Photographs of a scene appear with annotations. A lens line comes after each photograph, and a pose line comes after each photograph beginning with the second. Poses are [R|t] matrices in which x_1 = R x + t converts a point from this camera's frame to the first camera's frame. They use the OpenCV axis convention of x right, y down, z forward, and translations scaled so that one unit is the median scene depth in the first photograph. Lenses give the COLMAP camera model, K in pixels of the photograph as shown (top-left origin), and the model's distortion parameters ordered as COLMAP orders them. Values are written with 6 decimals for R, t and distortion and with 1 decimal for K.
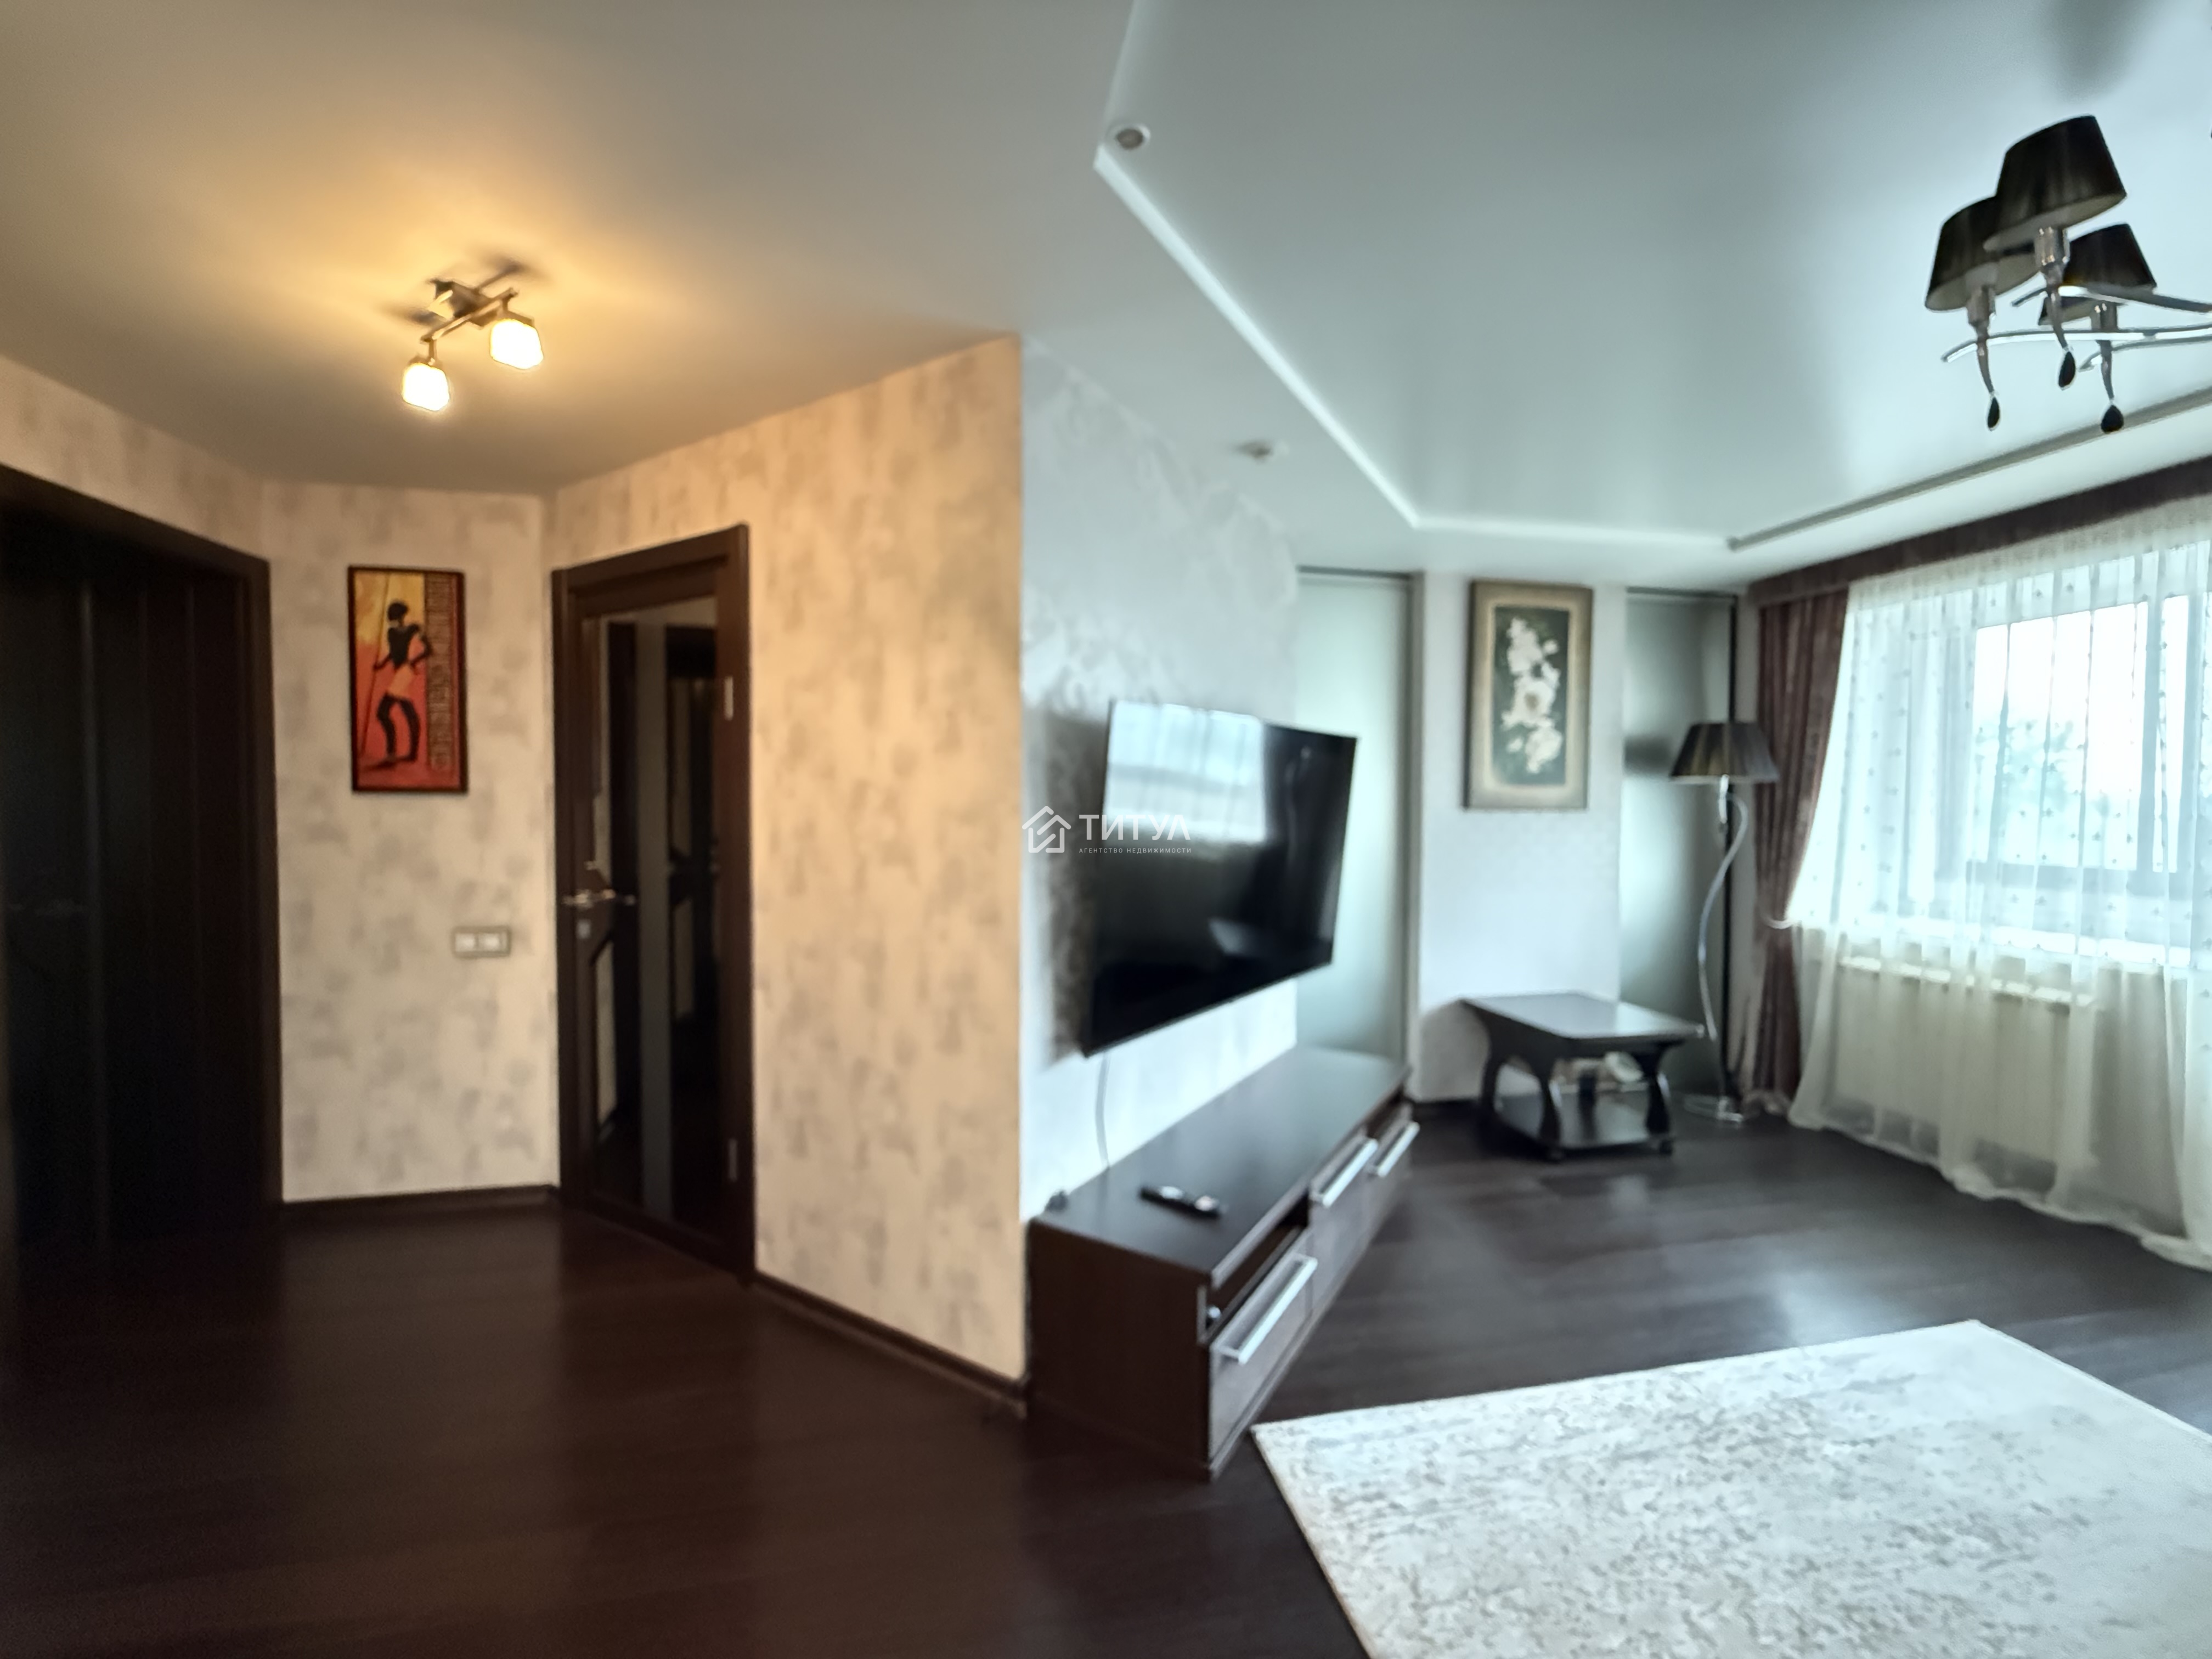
lens RADIAL K [[892.9, 0, 1106.0], [0, 892.9, 829.5], [0, 0, 1]] dist [0.000573, 0.000152]
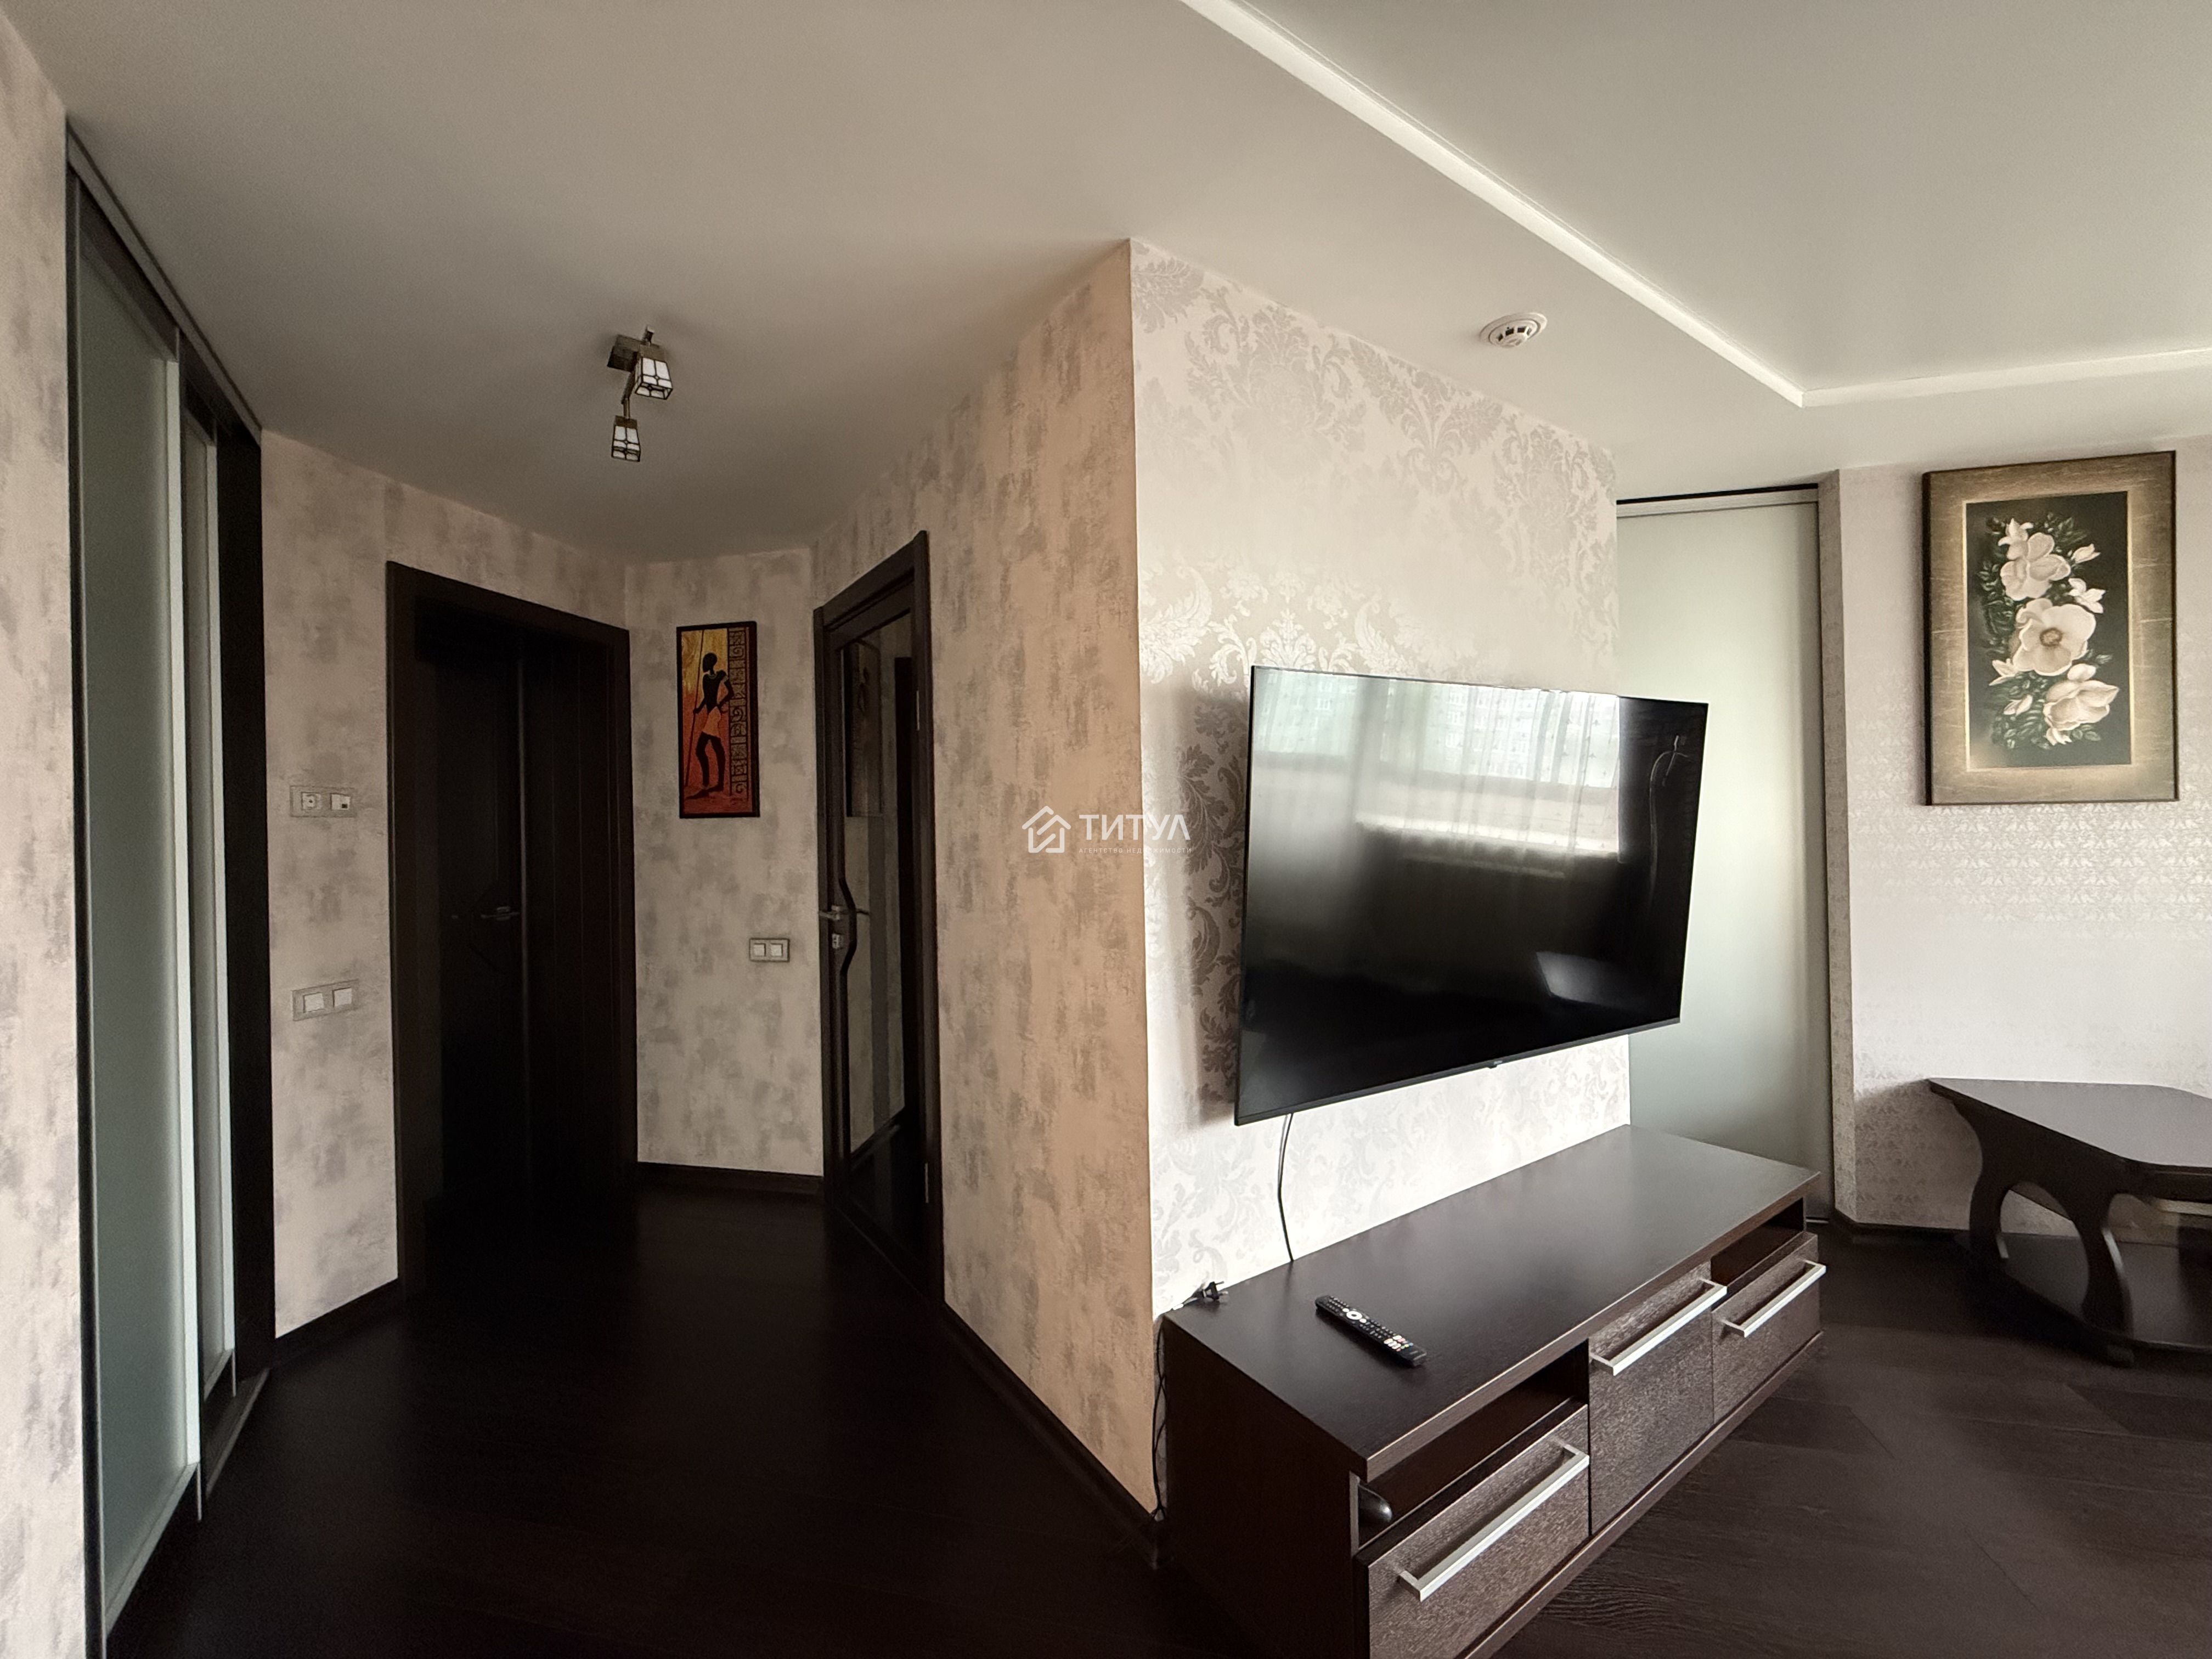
lens RADIAL K [[882.5, 0, 1100.8], [0, 882.5, 829.3], [0, 0, 1]] dist [0.000608, -0.000038]
pose [[0.912718, -0.021717, -0.408013, 0.133481], [0.009632, 0.999453, -0.031651, 0.014732], [0.408477, 0.024959, 0.912428, 0.162302]]
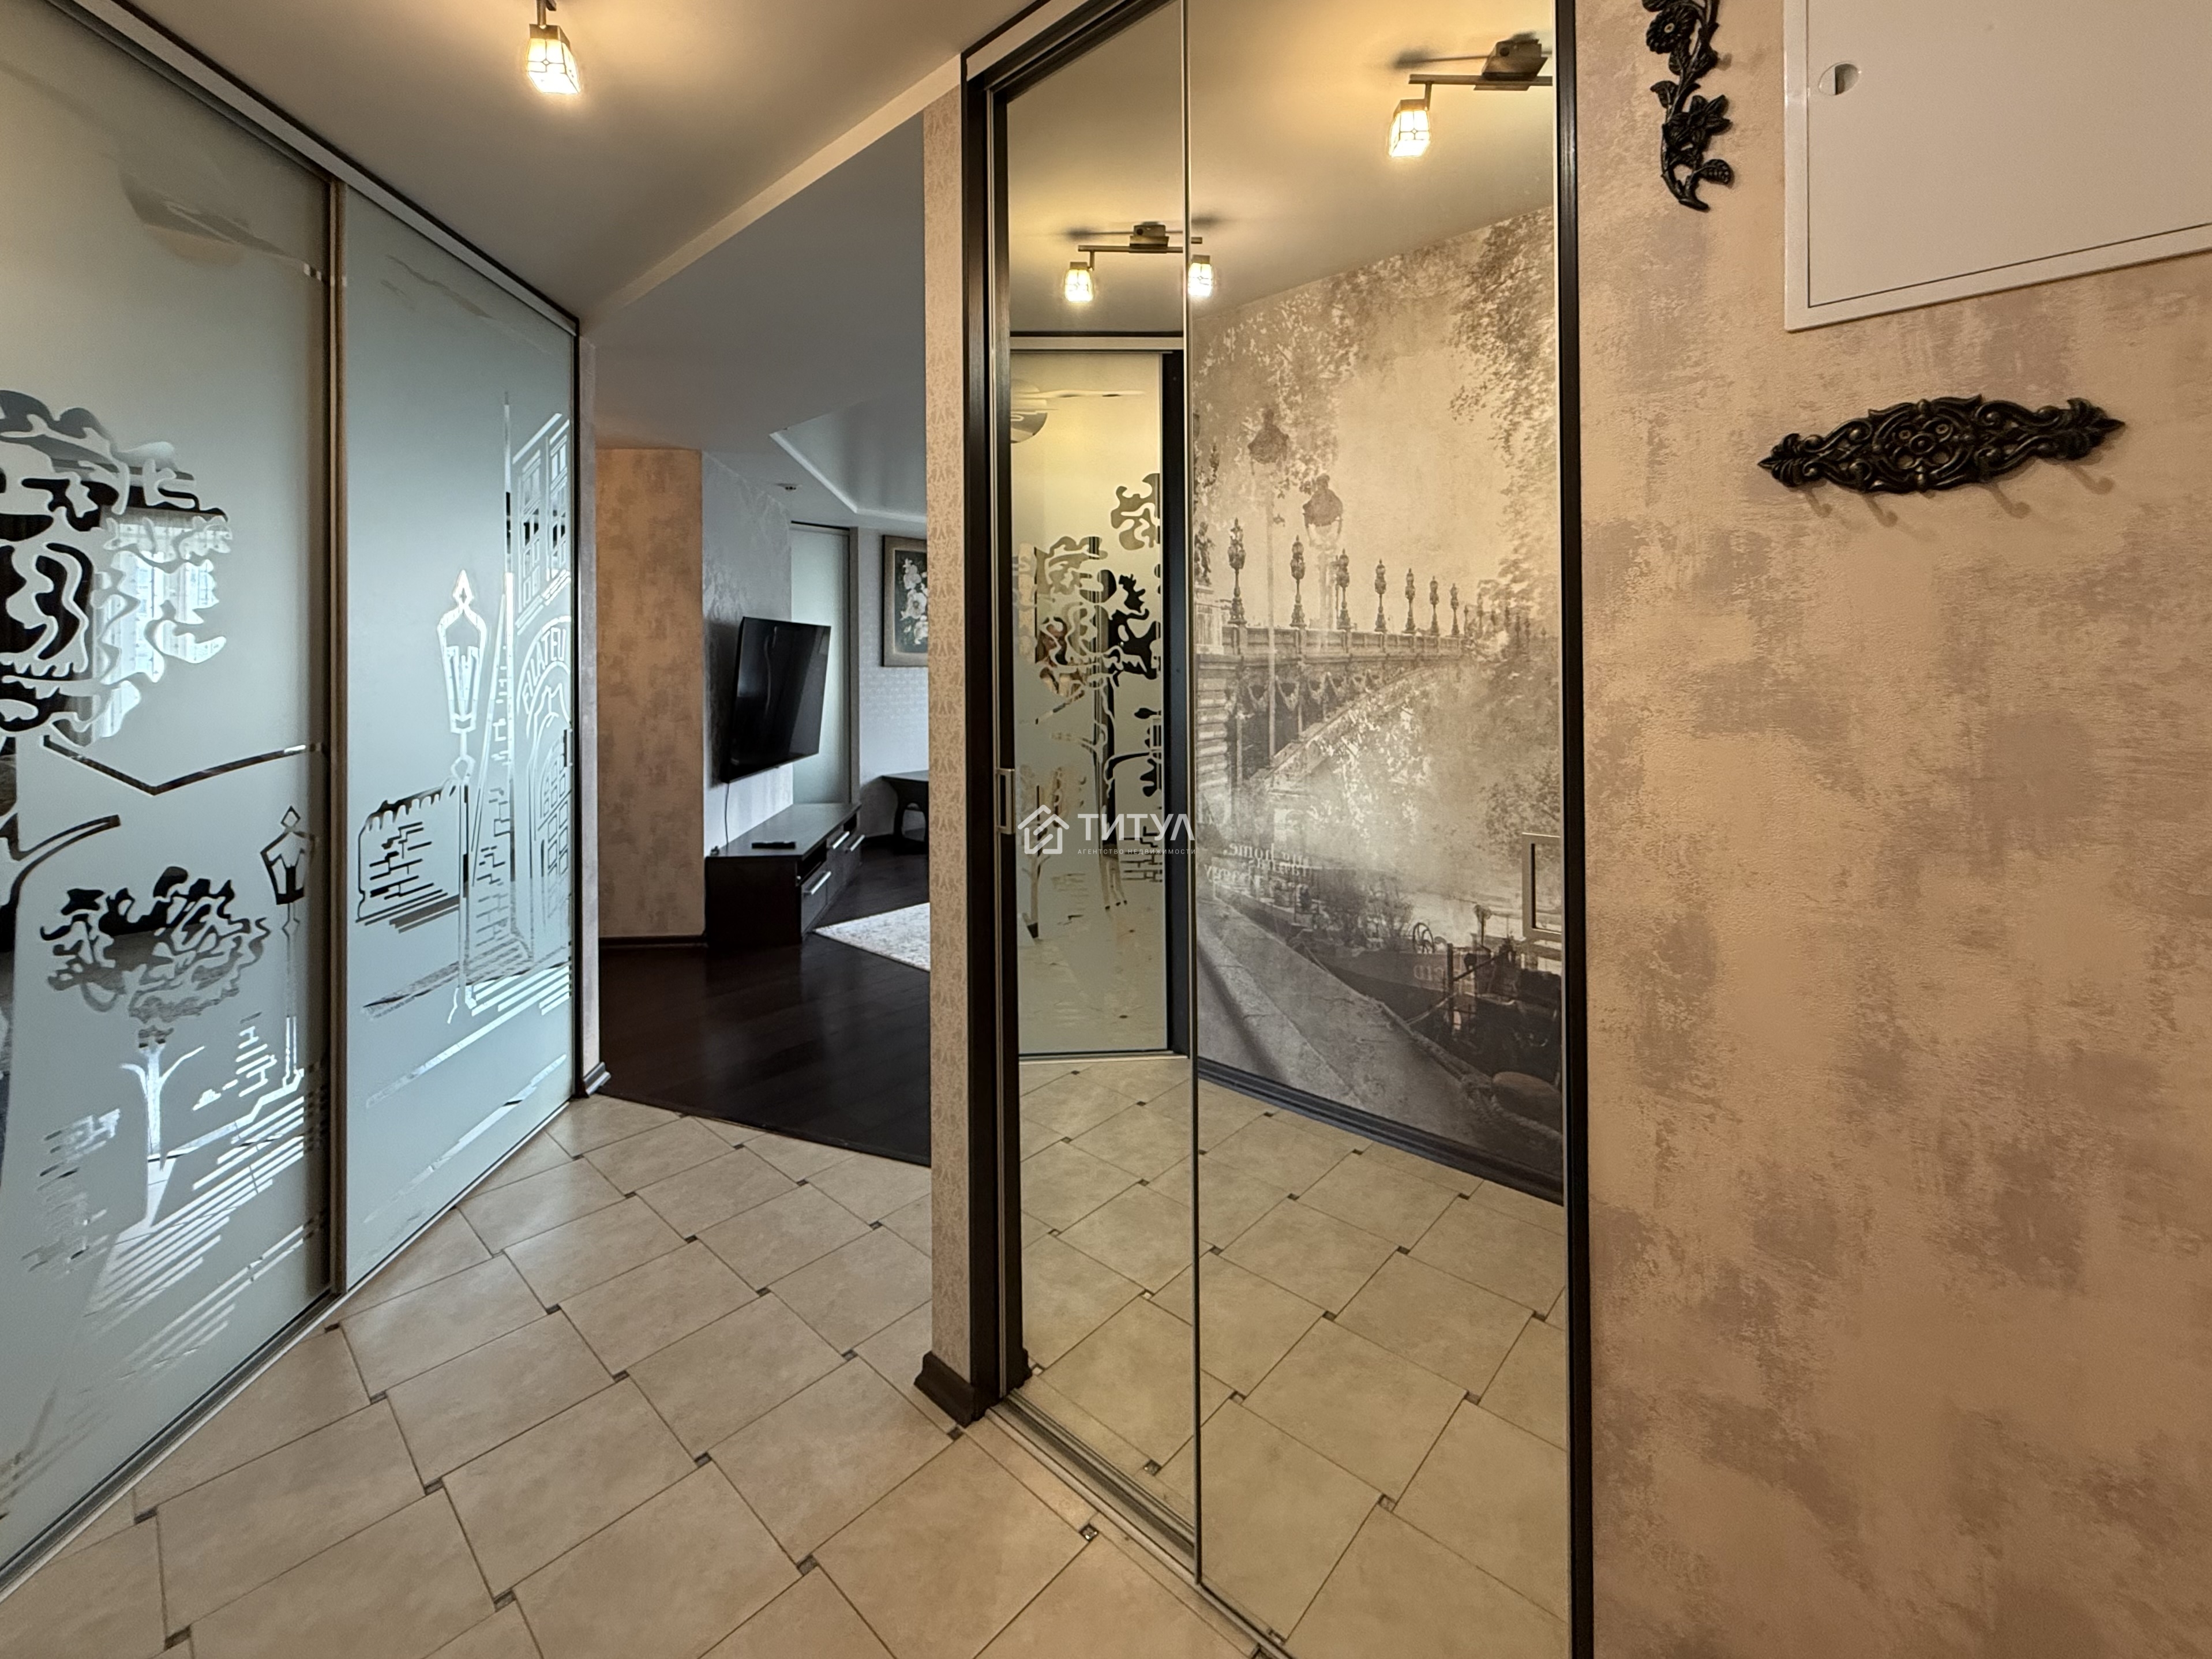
lens RADIAL K [[941.1, 0, 1082.5], [0, 941.1, 656.8], [0, 0, 1]] dist [0.001455, -0.000108]
pose [[0.814614, -0.005032, 0.579981, -0.446511], [0.028566, 0.999097, -0.031454, 0.035789], [-0.579299, 0.042190, 0.814022, -0.935952]]
